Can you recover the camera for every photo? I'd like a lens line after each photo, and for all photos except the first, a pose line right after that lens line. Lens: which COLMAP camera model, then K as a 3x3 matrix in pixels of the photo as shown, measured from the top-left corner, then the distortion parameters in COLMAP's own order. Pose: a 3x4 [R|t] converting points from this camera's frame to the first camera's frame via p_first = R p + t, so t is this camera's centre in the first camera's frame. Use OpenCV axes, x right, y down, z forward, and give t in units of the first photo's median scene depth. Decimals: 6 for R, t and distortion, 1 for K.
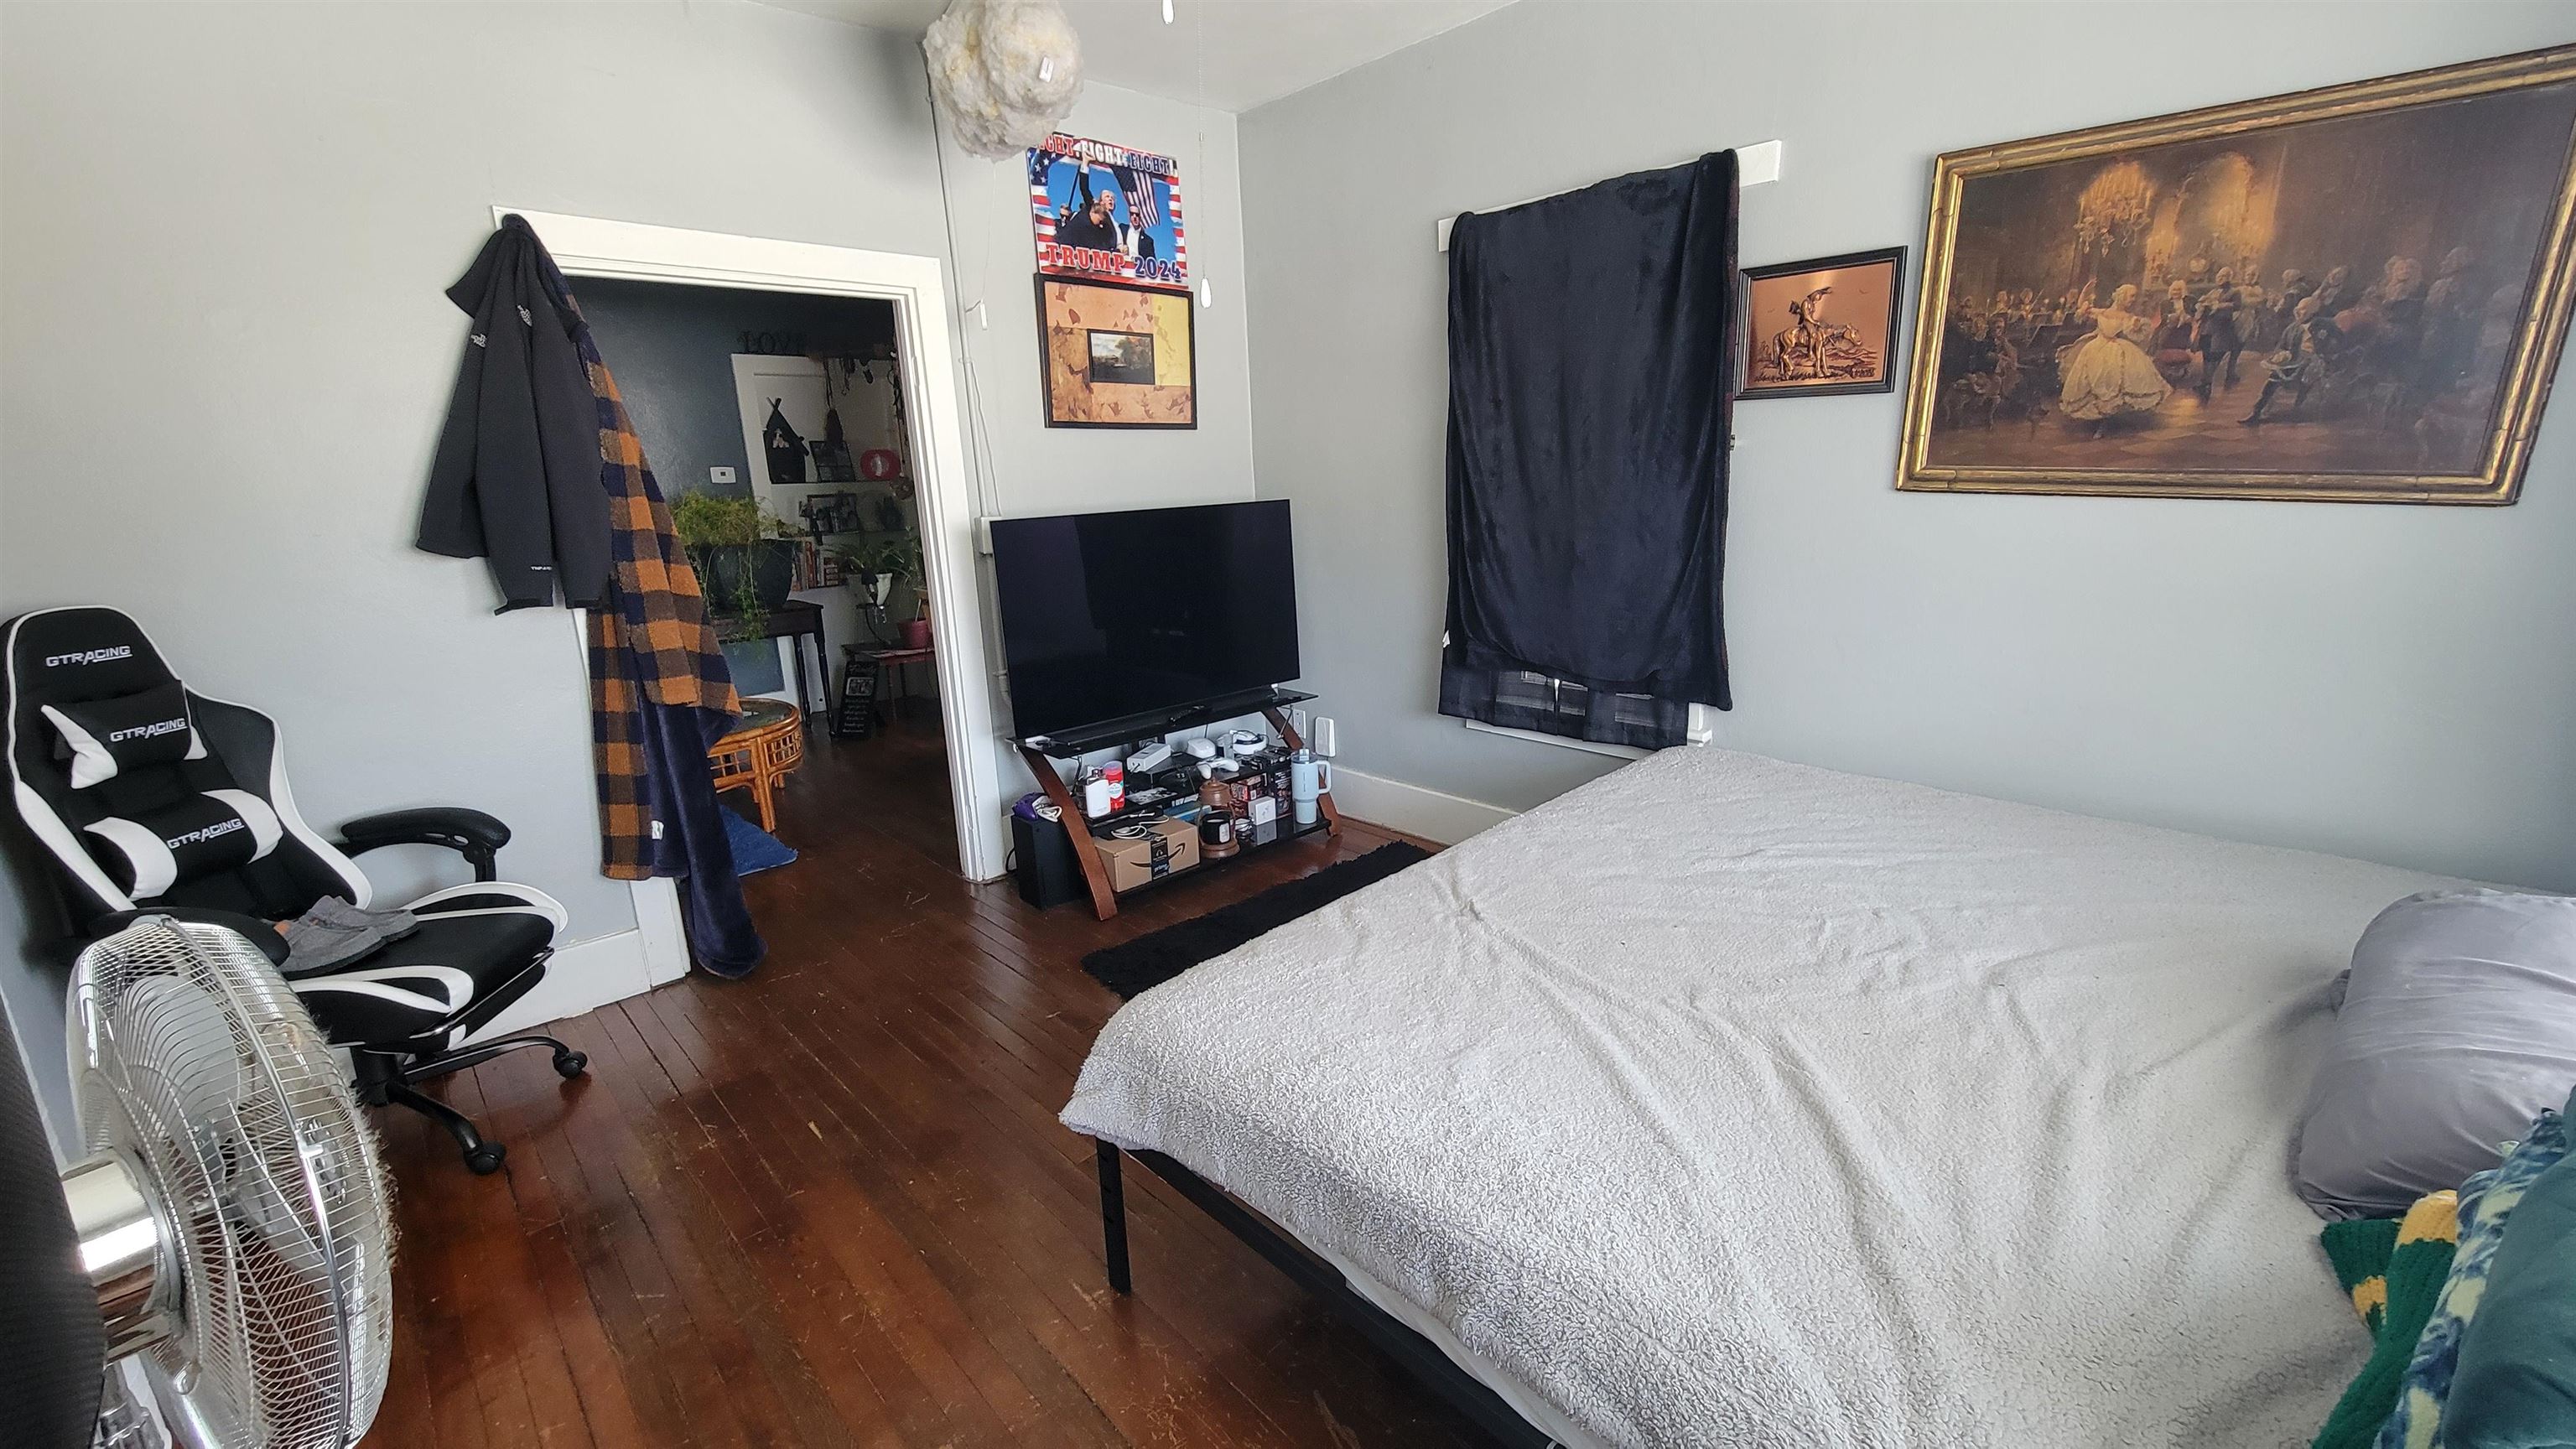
lens RADIAL K [[1049.8, 0, 1313.7], [0, 1049.8, 732.2], [0, 0, 1]] dist [0.004628, -0.000586]
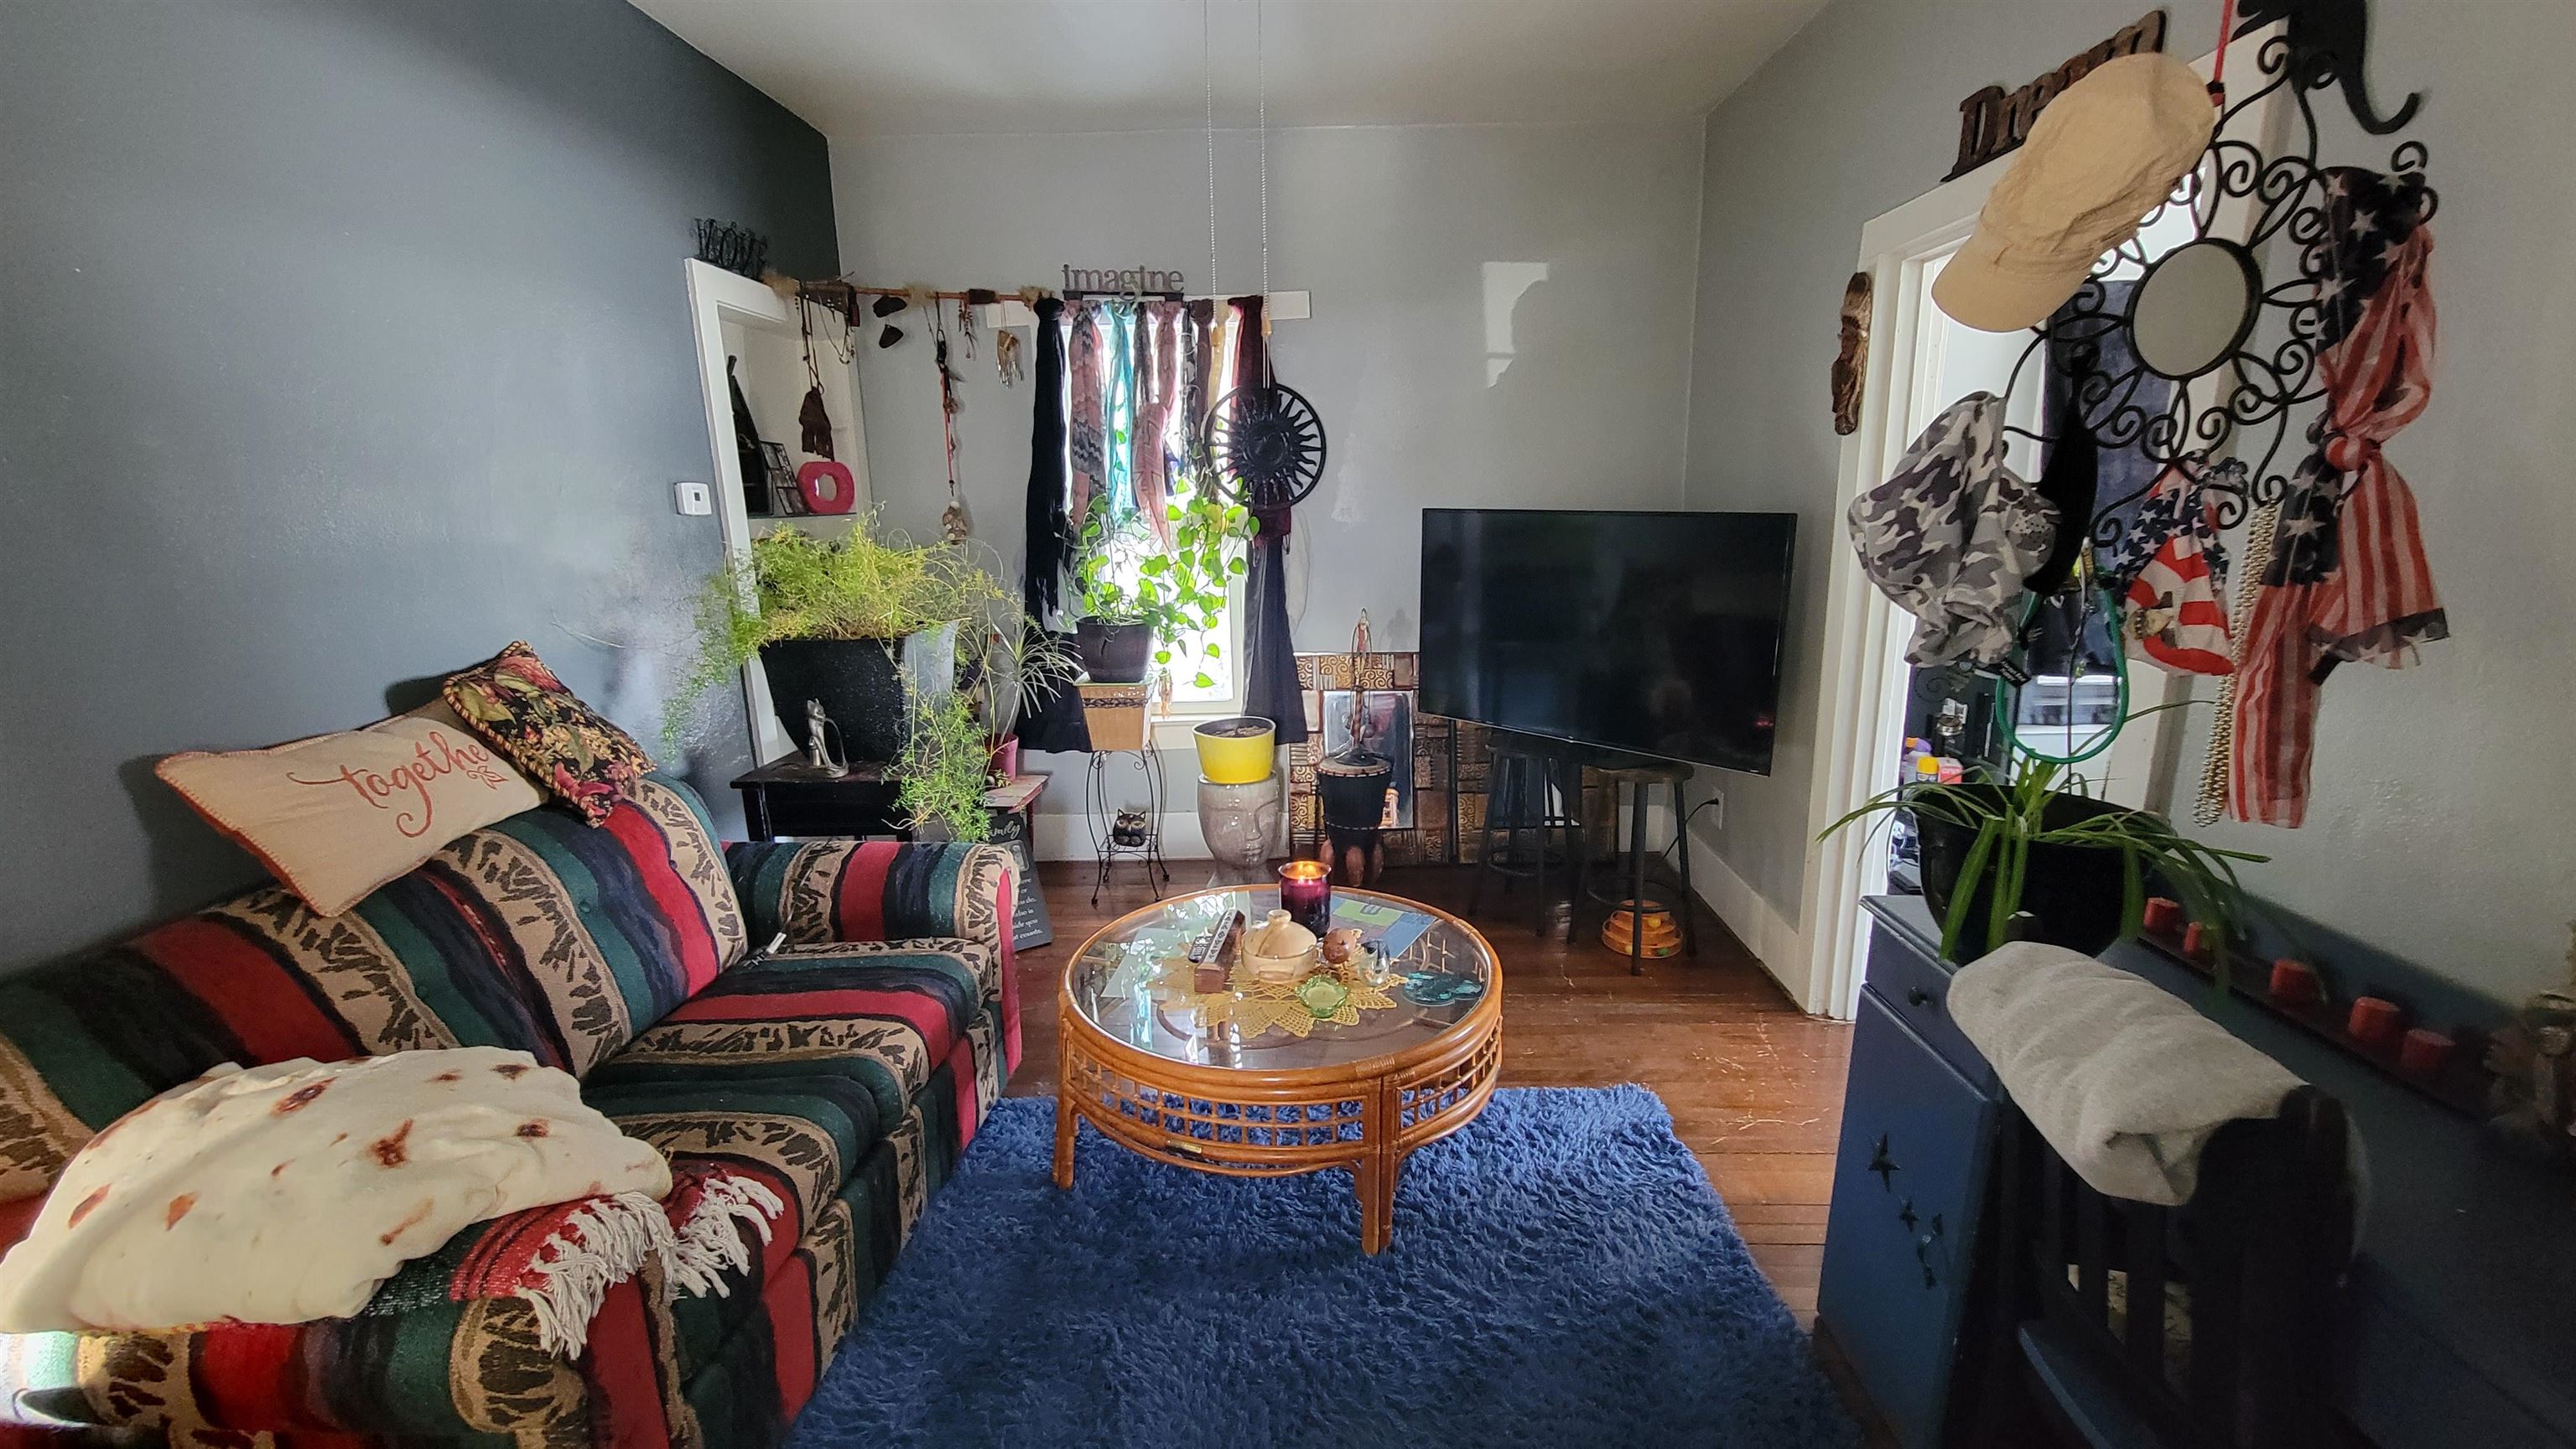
lens RADIAL K [[1049.8, 0, 1313.7], [0, 1049.8, 732.2], [0, 0, 1]] dist [0.004628, -0.000586]
pose [[0.693103, -0.138710, 0.707367, -1.622569], [0.170197, 0.985056, 0.026398, -0.227013], [-0.700458, 0.102095, 0.706353, 1.034477]]
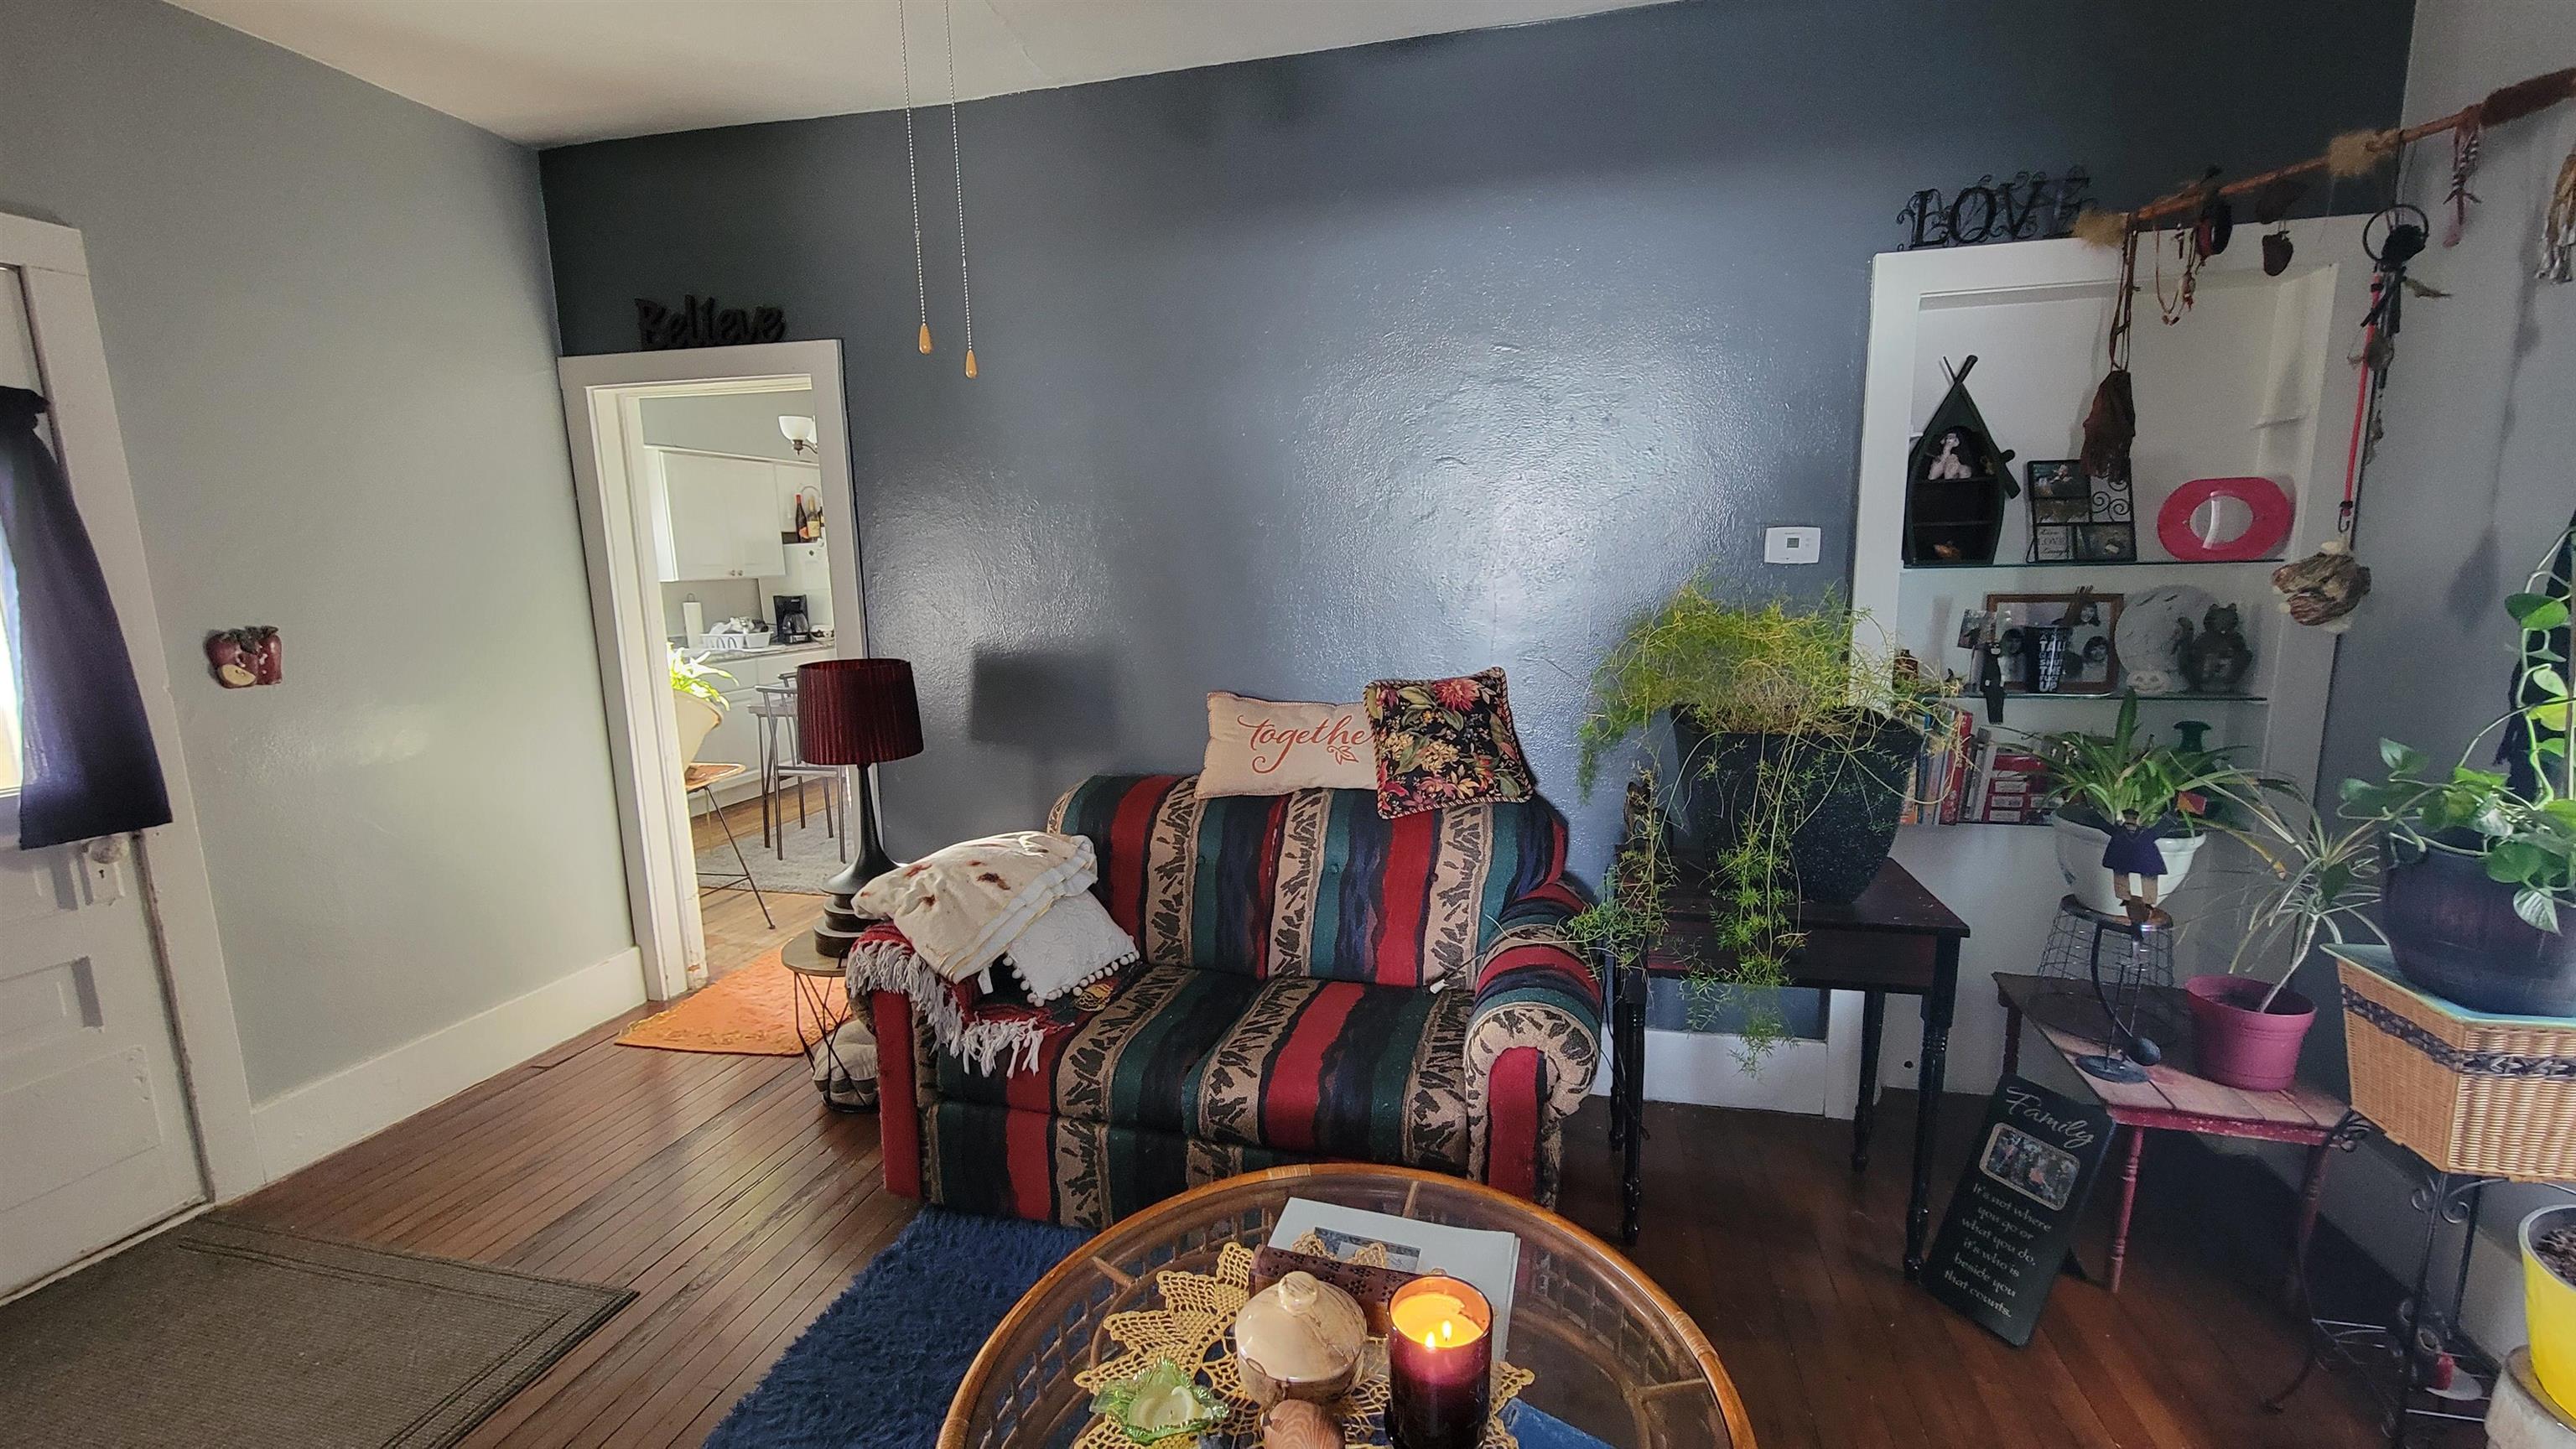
lens RADIAL K [[1049.8, 0, 1313.7], [0, 1049.8, 732.2], [0, 0, 1]] dist [0.004628, -0.000586]
pose [[0.556886, 0.154737, -0.816048, -0.694344], [-0.201480, 0.978315, 0.048012, -0.340013], [0.805782, 0.137680, 0.575986, 1.361423]]
